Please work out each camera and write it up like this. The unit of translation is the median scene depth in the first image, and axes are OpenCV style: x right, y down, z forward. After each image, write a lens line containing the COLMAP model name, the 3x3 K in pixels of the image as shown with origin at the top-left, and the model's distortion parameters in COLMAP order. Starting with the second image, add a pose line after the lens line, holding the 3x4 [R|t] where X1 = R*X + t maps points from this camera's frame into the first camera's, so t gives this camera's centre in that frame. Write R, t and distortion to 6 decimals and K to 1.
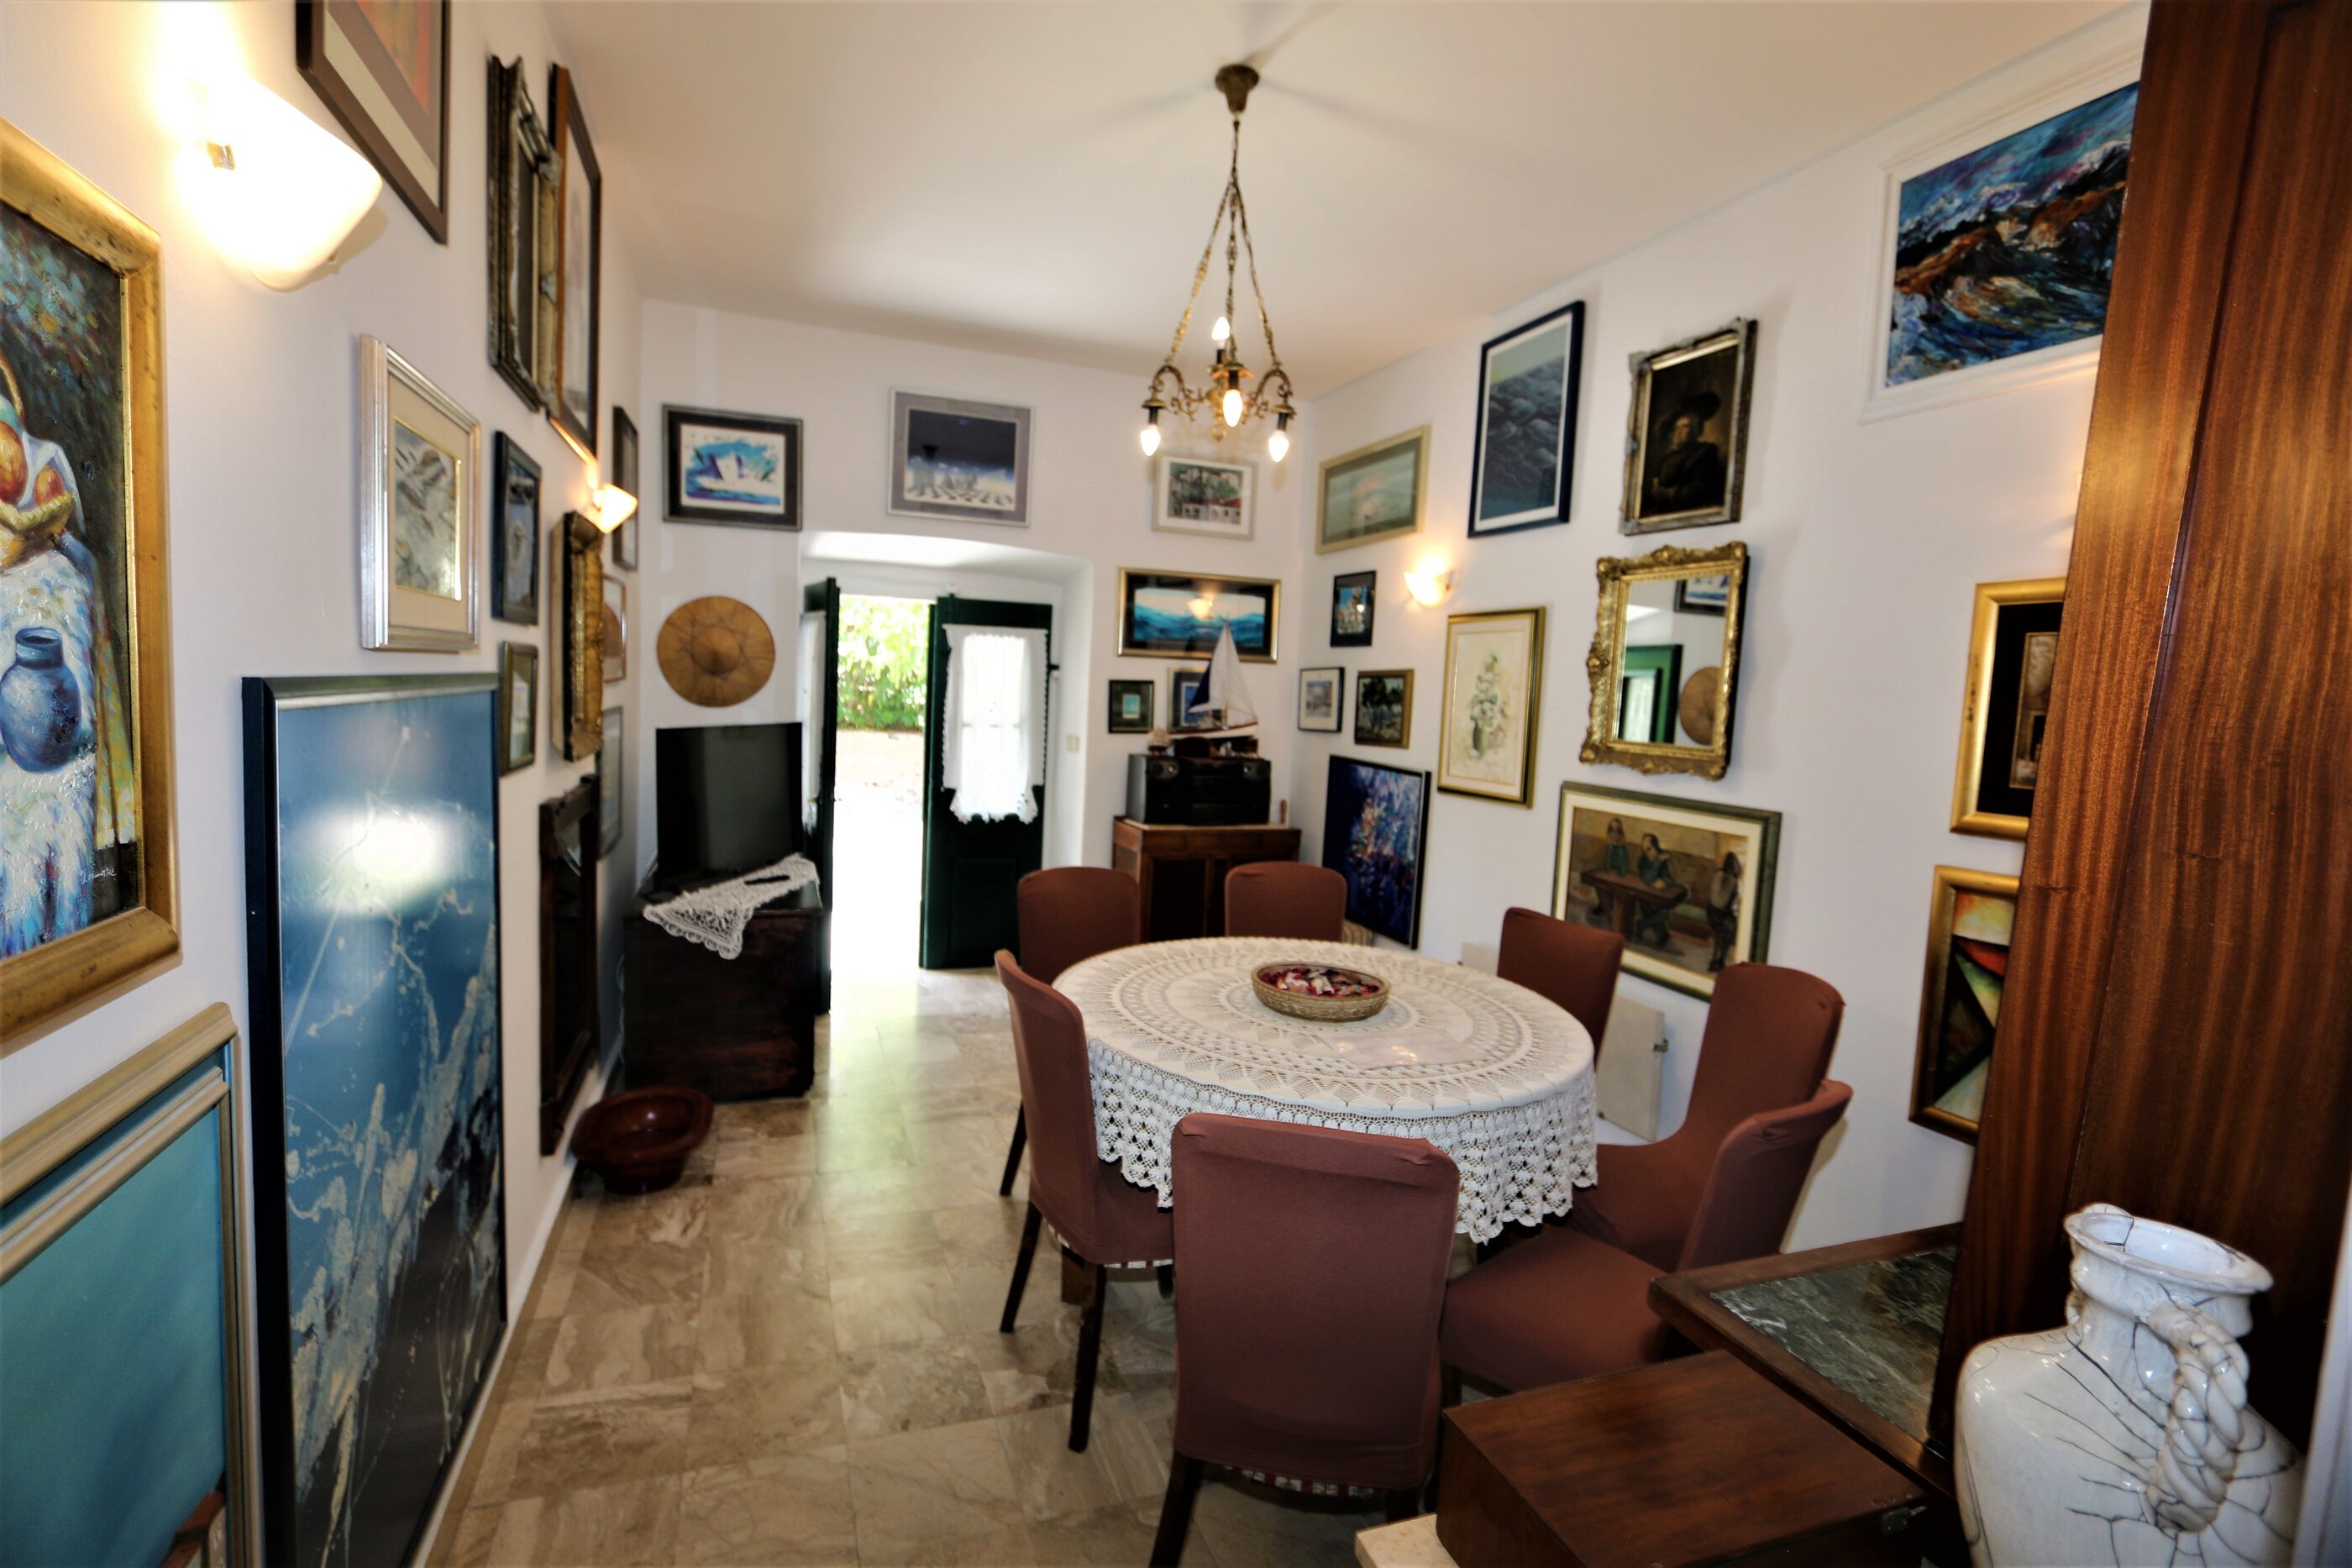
lens RADIAL K [[1075.0, 0, 1158.9], [0, 1075.0, 782.2], [0, 0, 1]] dist [-0.014863, 0.002660]
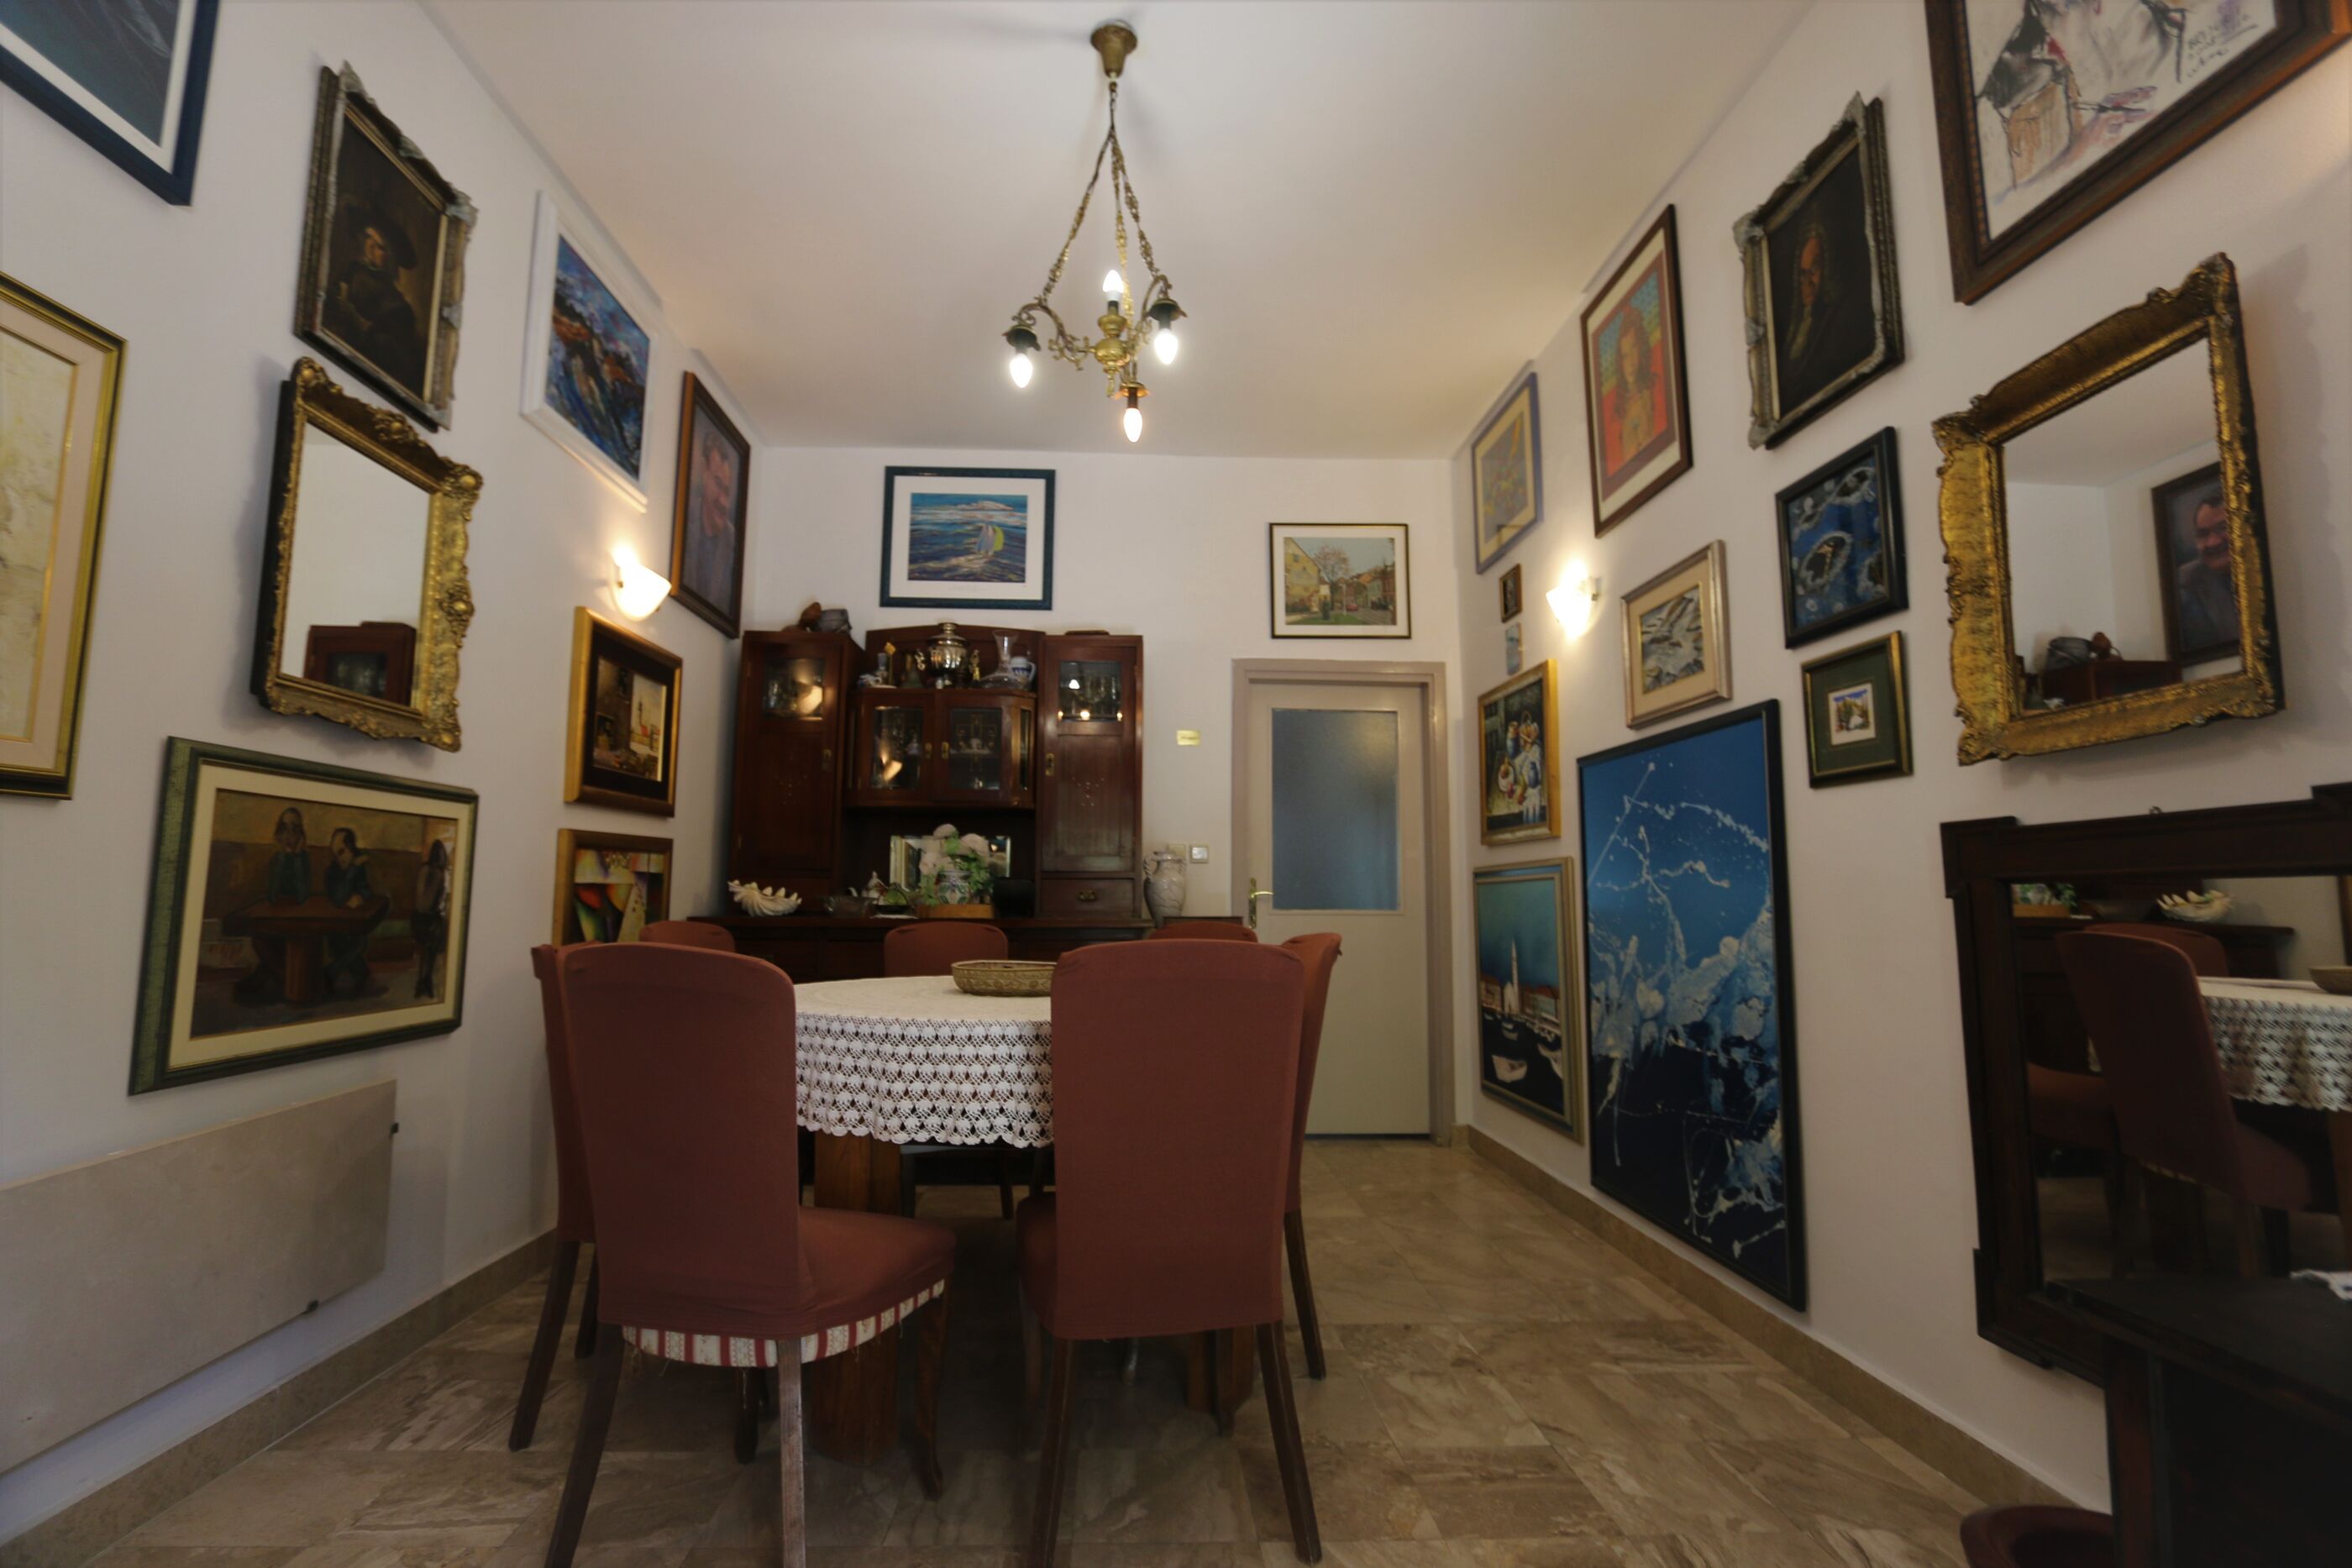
lens RADIAL K [[1075.0, 0, 1159.9], [0, 1075.0, 778.9], [0, 0, 1]] dist [-0.014863, 0.002660]
pose [[-0.951030, -0.022694, 0.308265, -0.233749], [-0.028333, 0.999503, -0.013826, 0.014120], [-0.307798, -0.021883, -0.951200, 1.585282]]
